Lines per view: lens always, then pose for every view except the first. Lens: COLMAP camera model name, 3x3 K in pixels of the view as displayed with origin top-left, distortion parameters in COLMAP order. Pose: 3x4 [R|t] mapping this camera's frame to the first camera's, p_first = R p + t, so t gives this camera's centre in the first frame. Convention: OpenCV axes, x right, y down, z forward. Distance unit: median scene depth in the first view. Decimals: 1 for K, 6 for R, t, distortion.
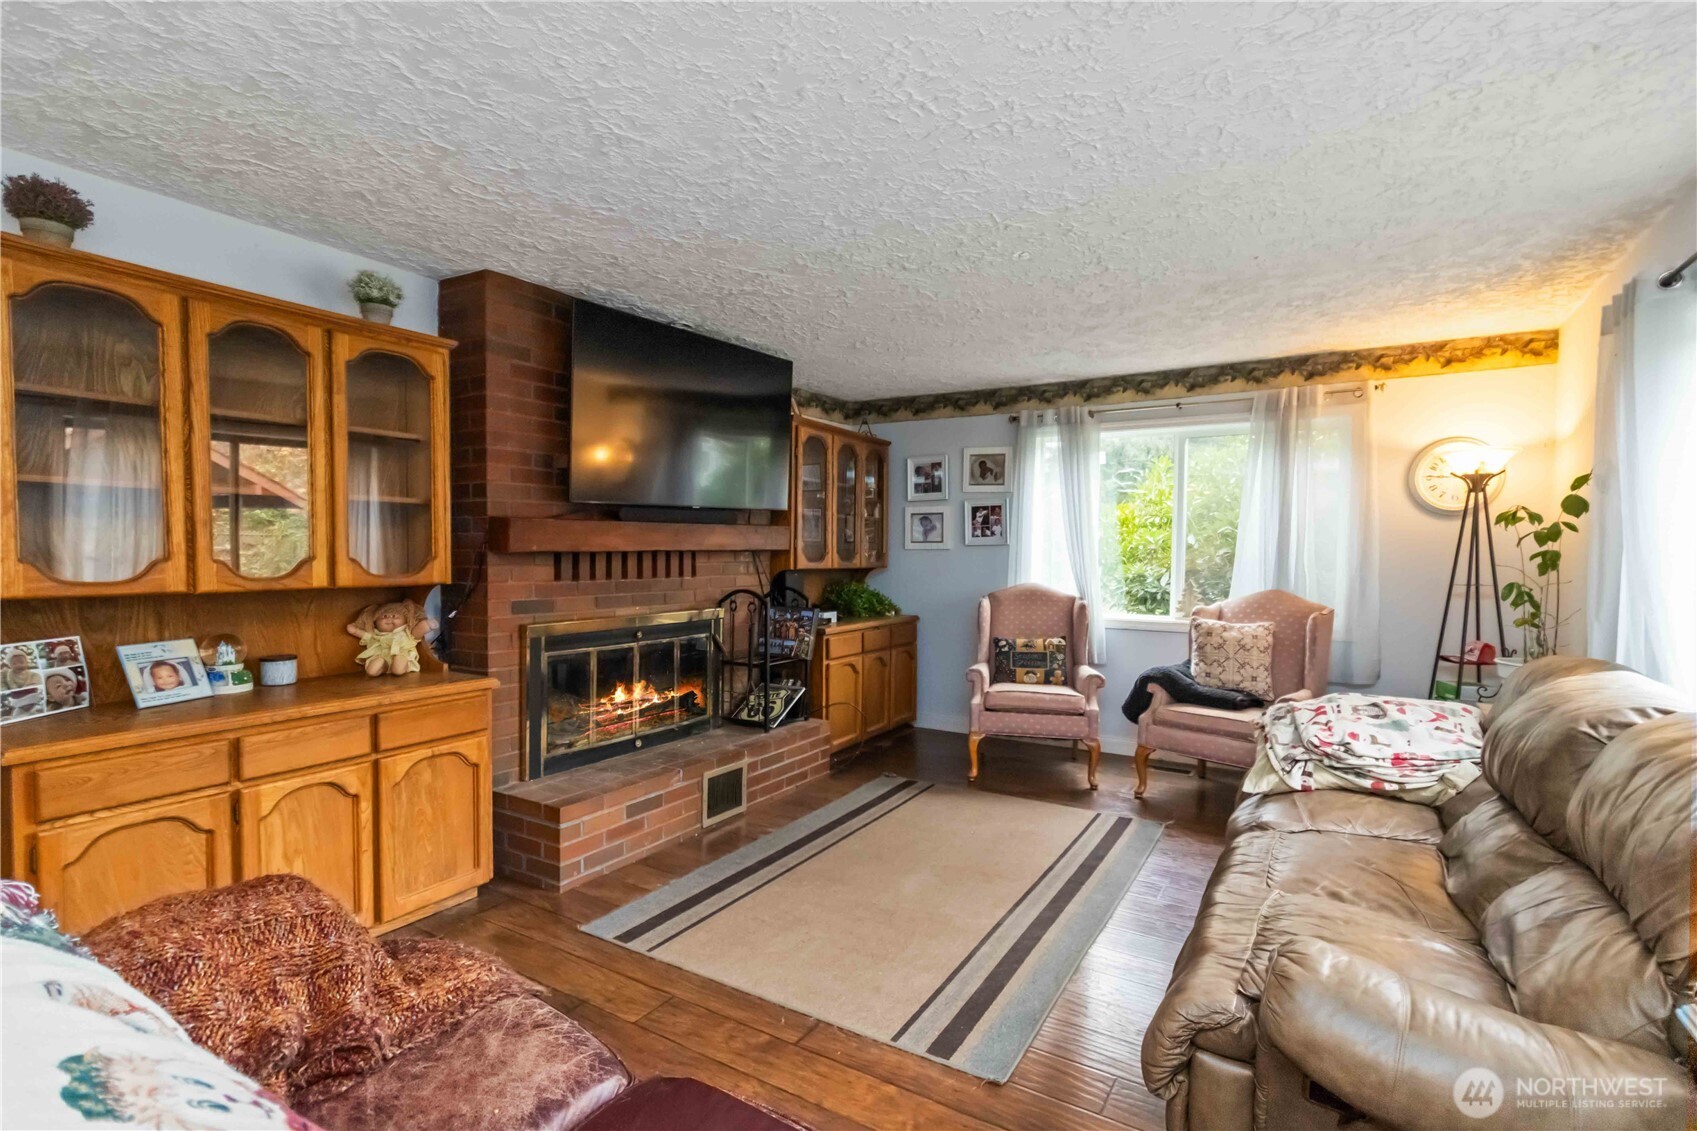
lens RADIAL K [[804.9, 0, 850.2], [0, 804.9, 570.8], [0, 0, 1]] dist [0.007133, 0.001107]
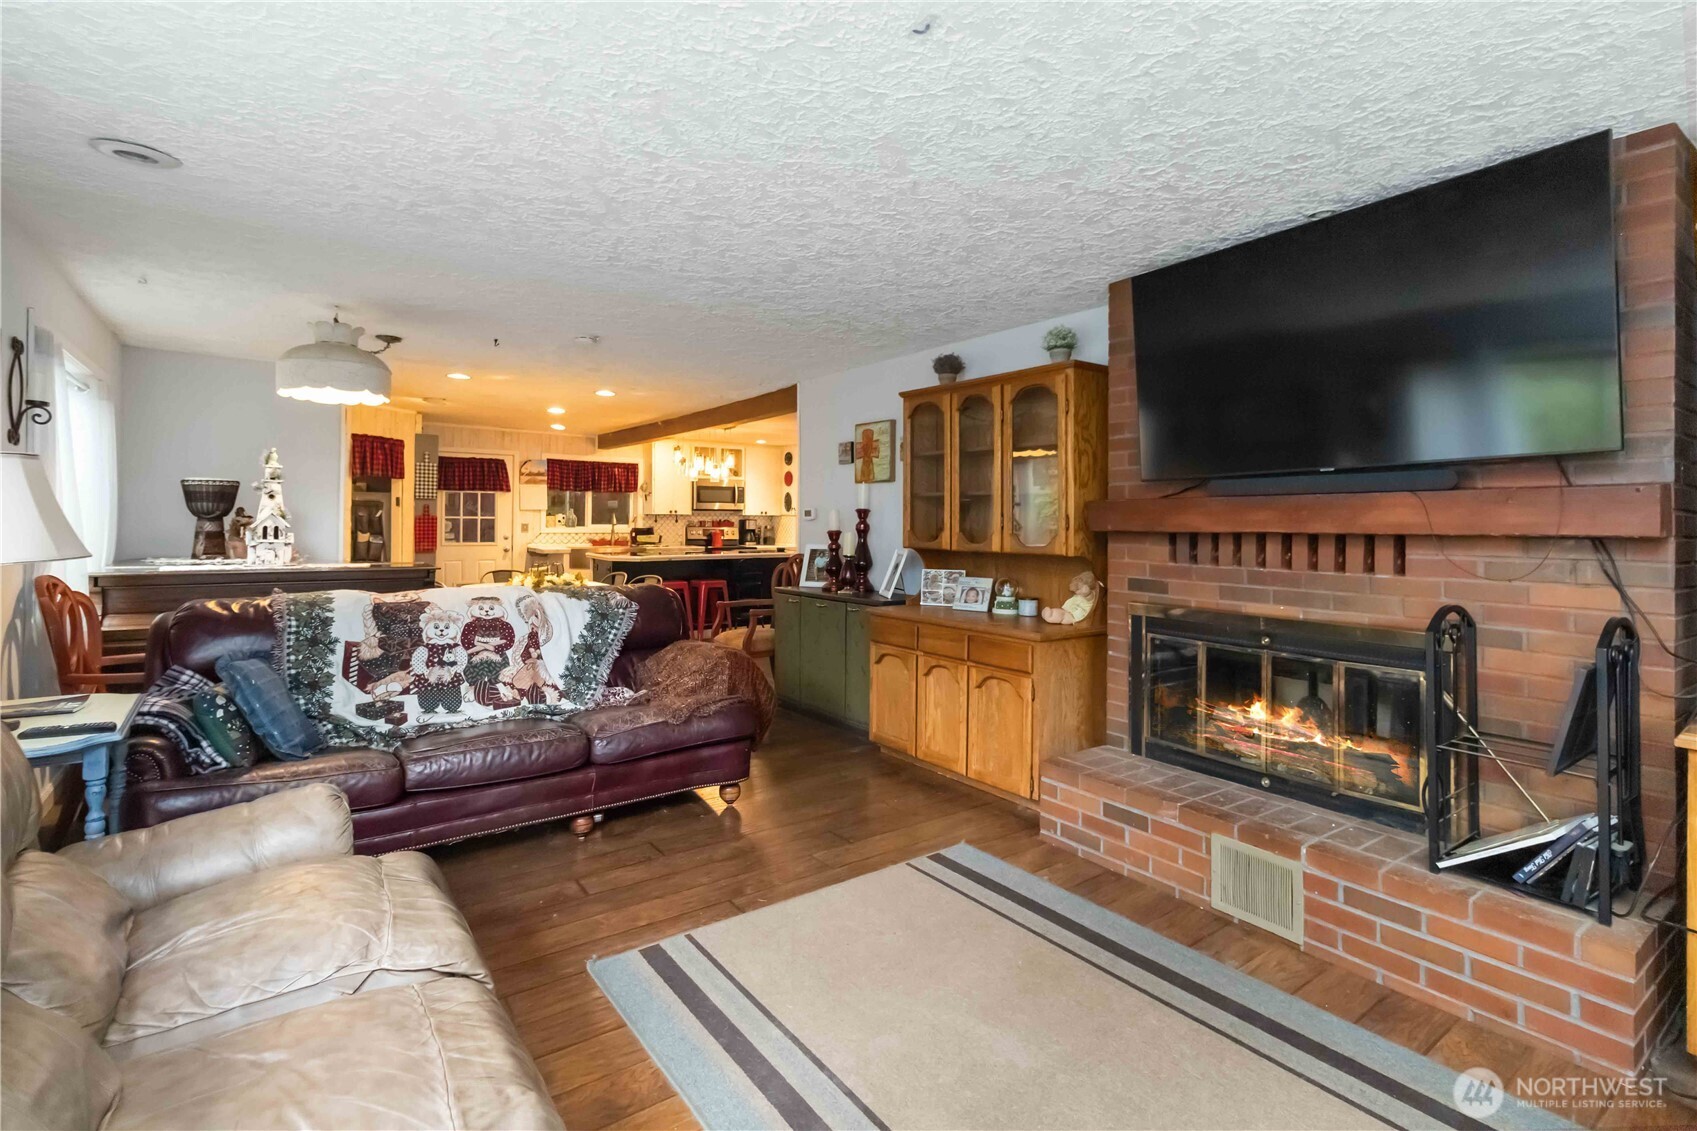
lens RADIAL K [[804.9, 0, 884.3], [0, 804.9, 511.8], [0, 0, 1]] dist [0.007133, 0.001107]
pose [[-0.360530, -0.018977, -0.932555, 0.663263], [-0.033845, 0.999401, -0.007253, -0.028846], [0.932134, 0.028948, -0.360956, 1.037797]]
